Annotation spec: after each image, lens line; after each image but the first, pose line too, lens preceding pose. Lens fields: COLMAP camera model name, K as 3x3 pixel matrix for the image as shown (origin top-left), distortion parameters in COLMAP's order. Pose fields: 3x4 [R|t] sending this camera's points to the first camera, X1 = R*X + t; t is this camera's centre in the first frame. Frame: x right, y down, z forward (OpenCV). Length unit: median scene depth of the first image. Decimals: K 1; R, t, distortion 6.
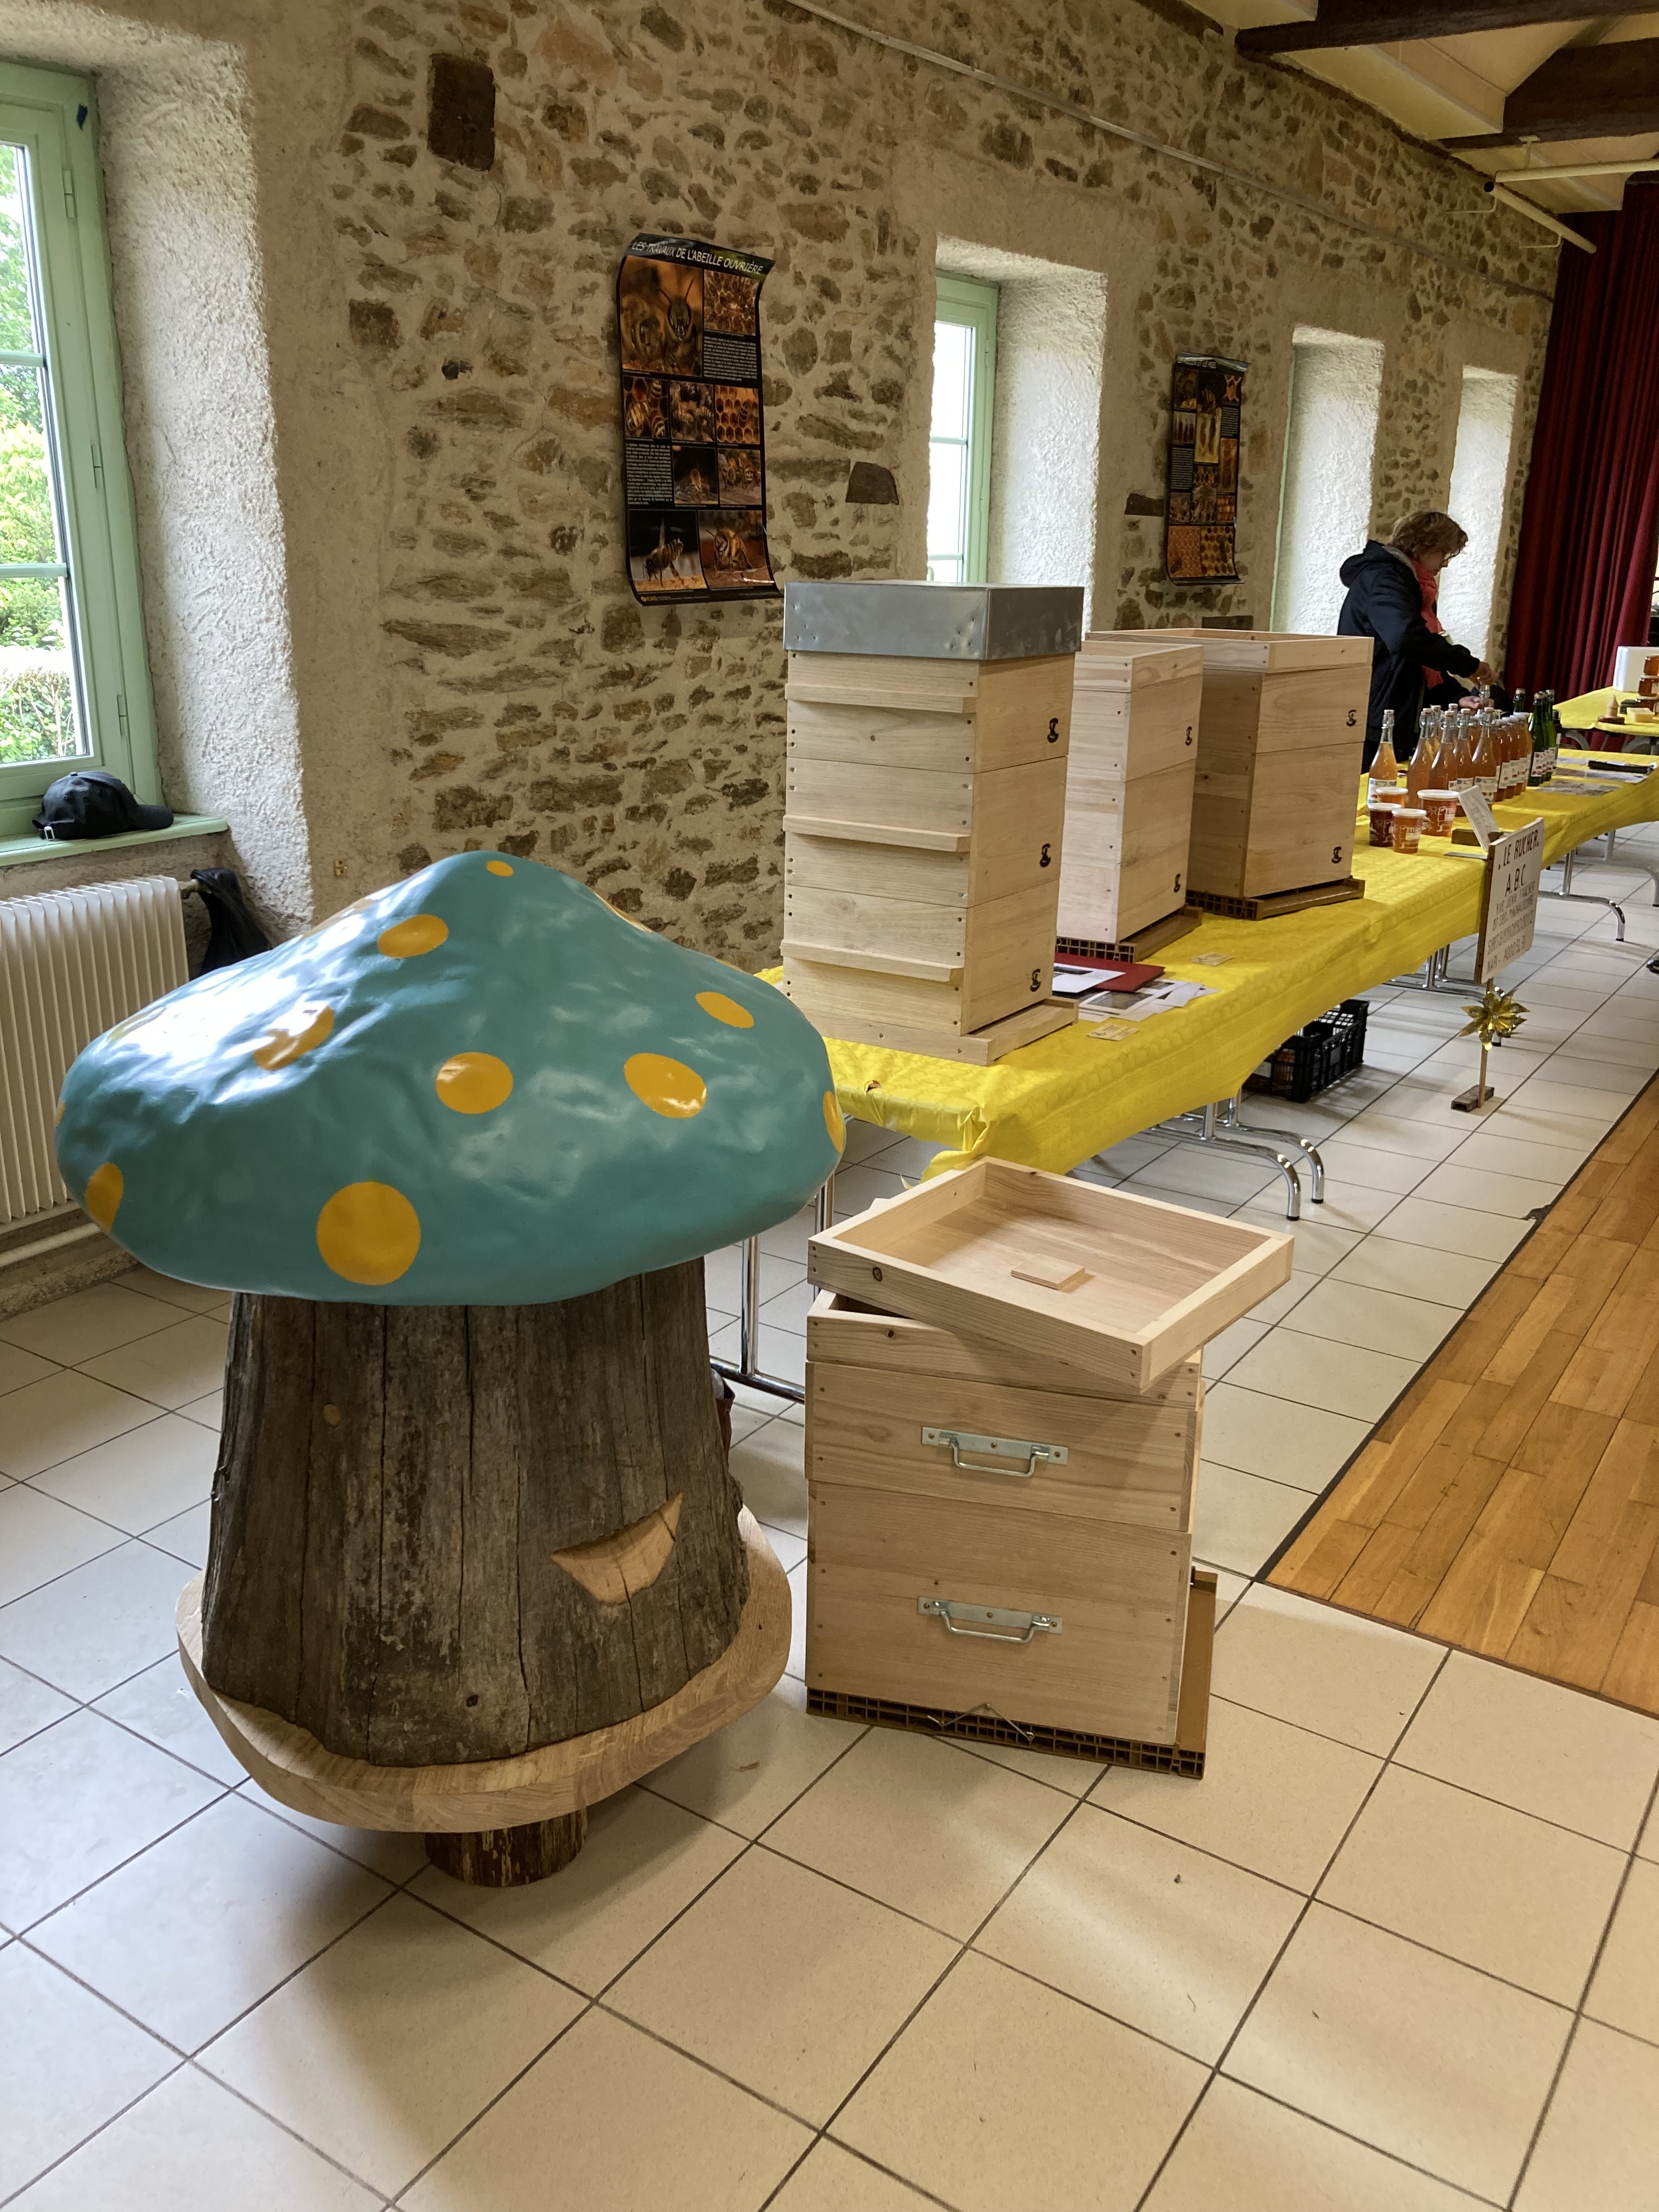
lens RADIAL K [[1801.1, 0, 824.2], [0, 1801.1, 1106.5], [0, 0, 1]] dist [-0.032353, 0.009931]
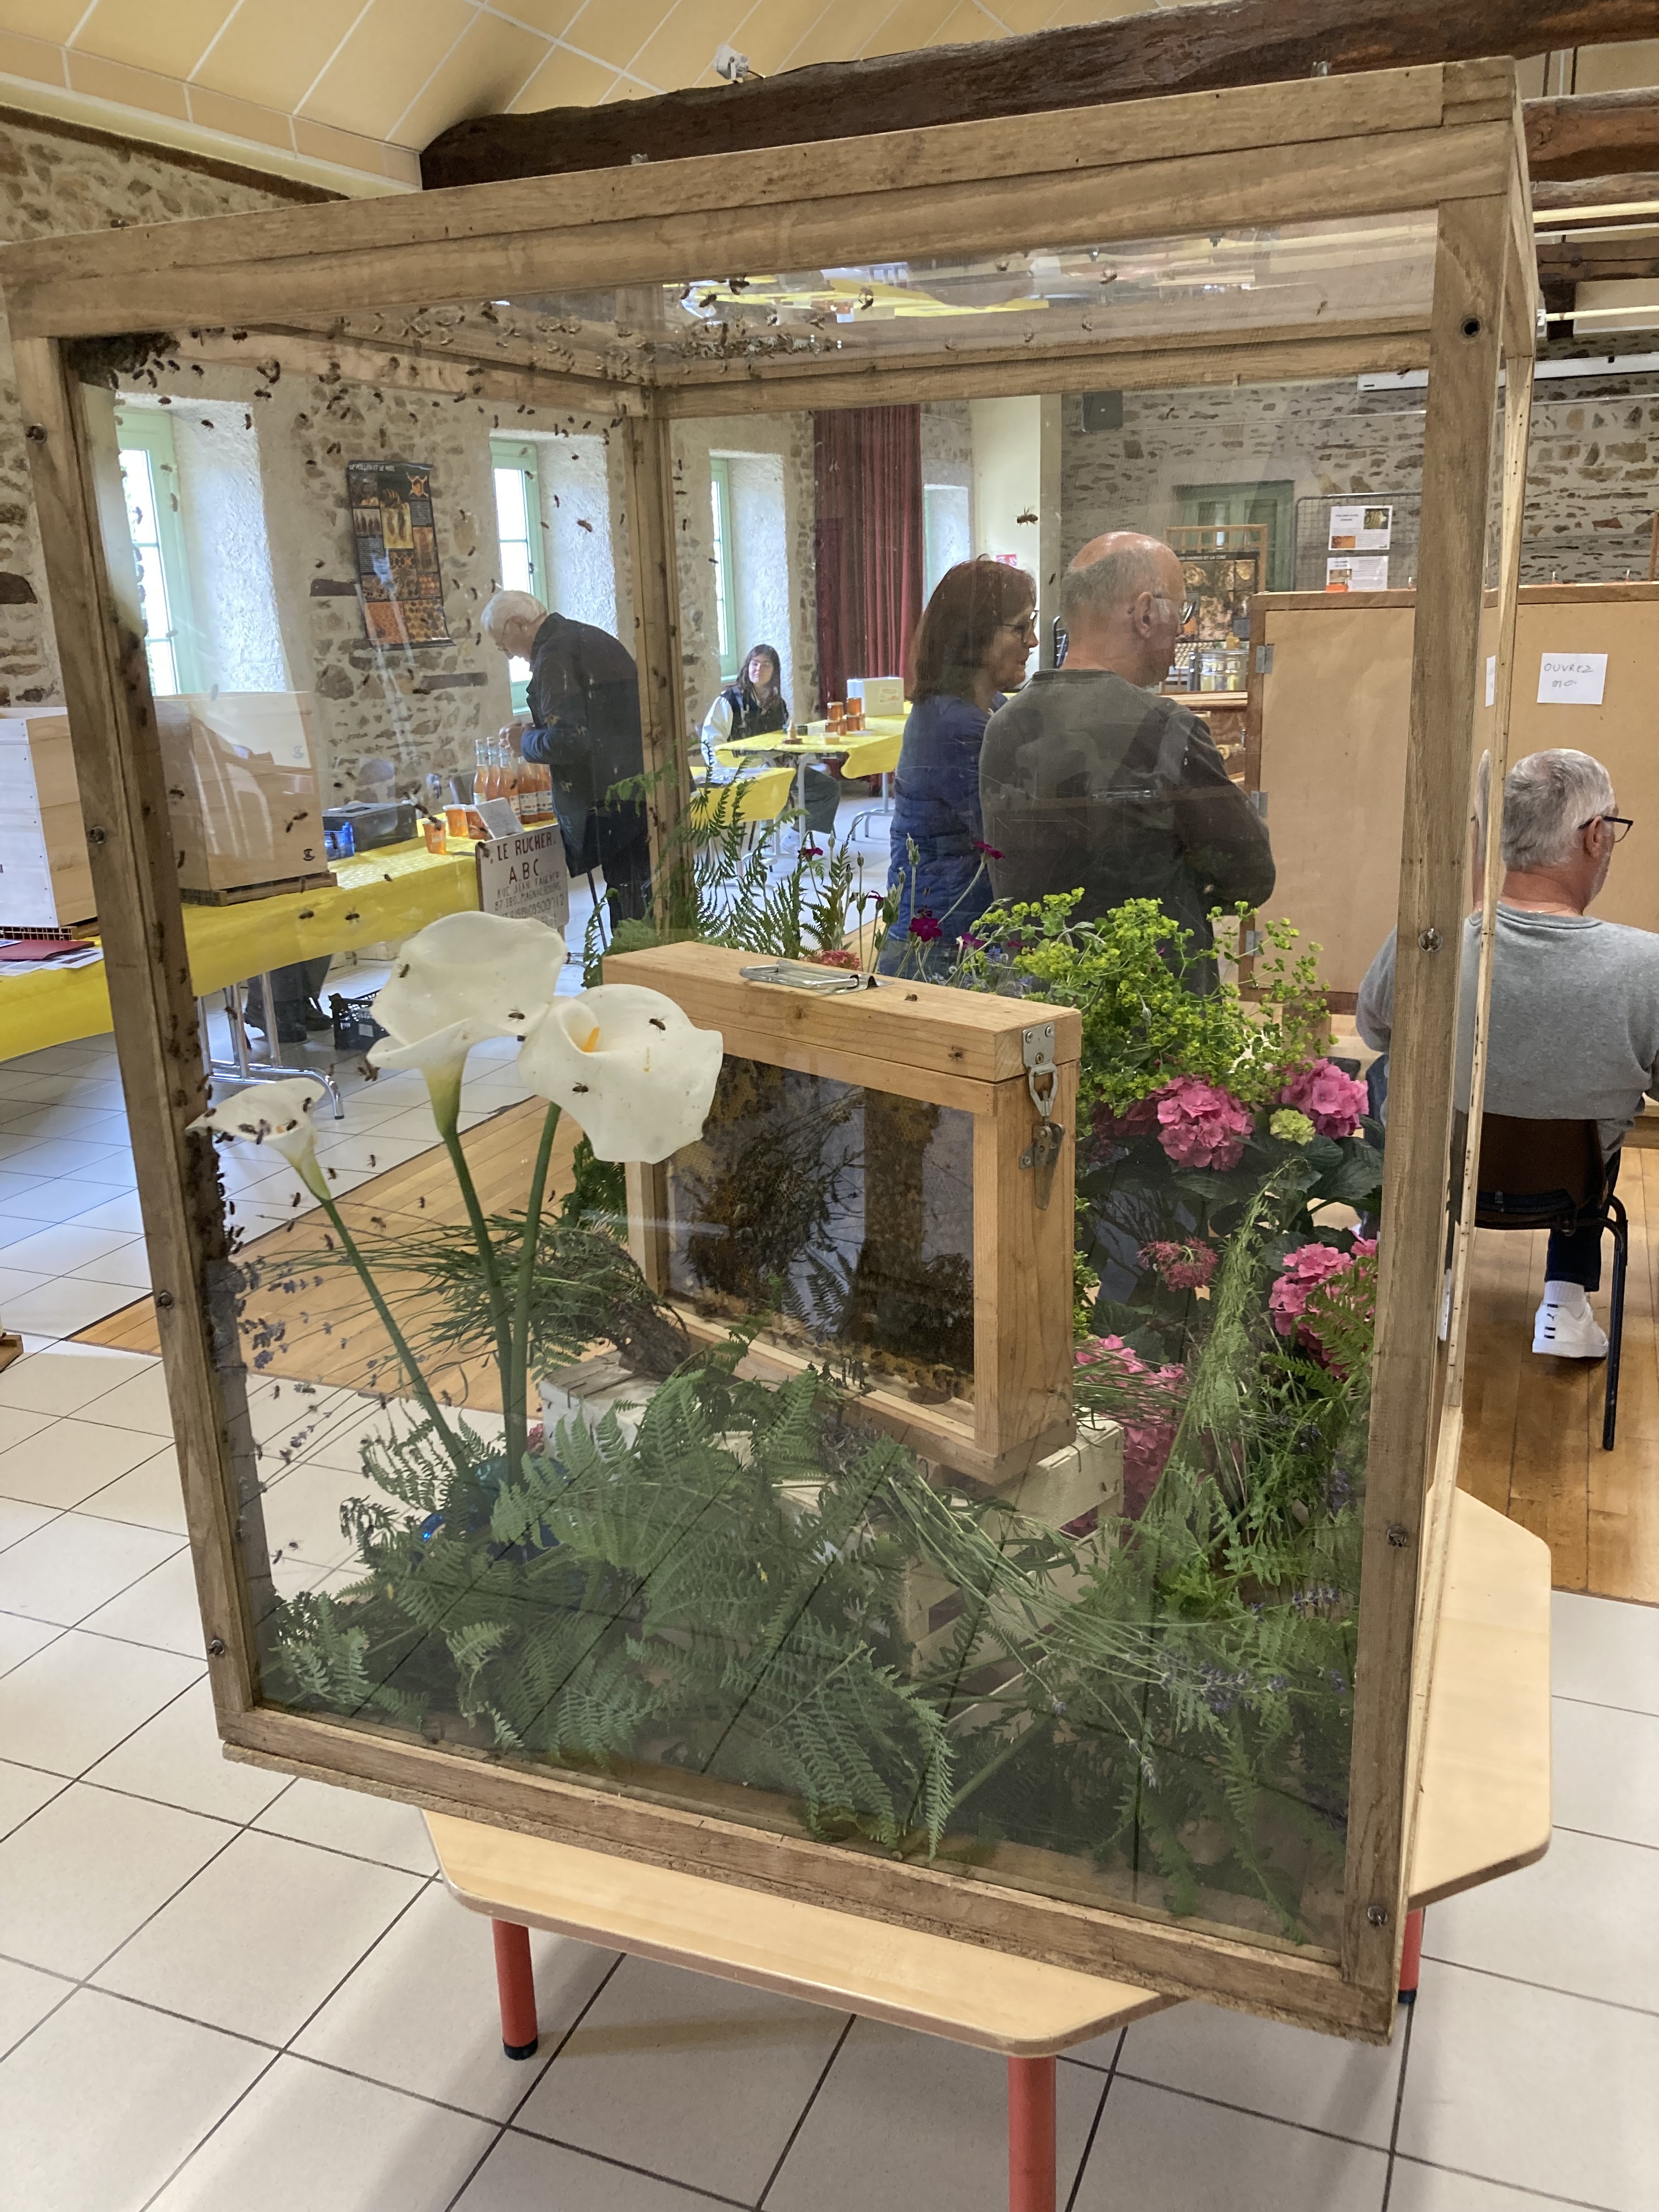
lens RADIAL K [[1801.1, 0, 832.7], [0, 1801.1, 1101.7], [0, 0, 1]] dist [-0.032353, 0.009931]
pose [[0.977836, -0.096297, 0.185914, 0.330912], [0.102532, 0.994435, -0.024193, 0.092711], [-0.182549, 0.042719, 0.982268, -0.296515]]
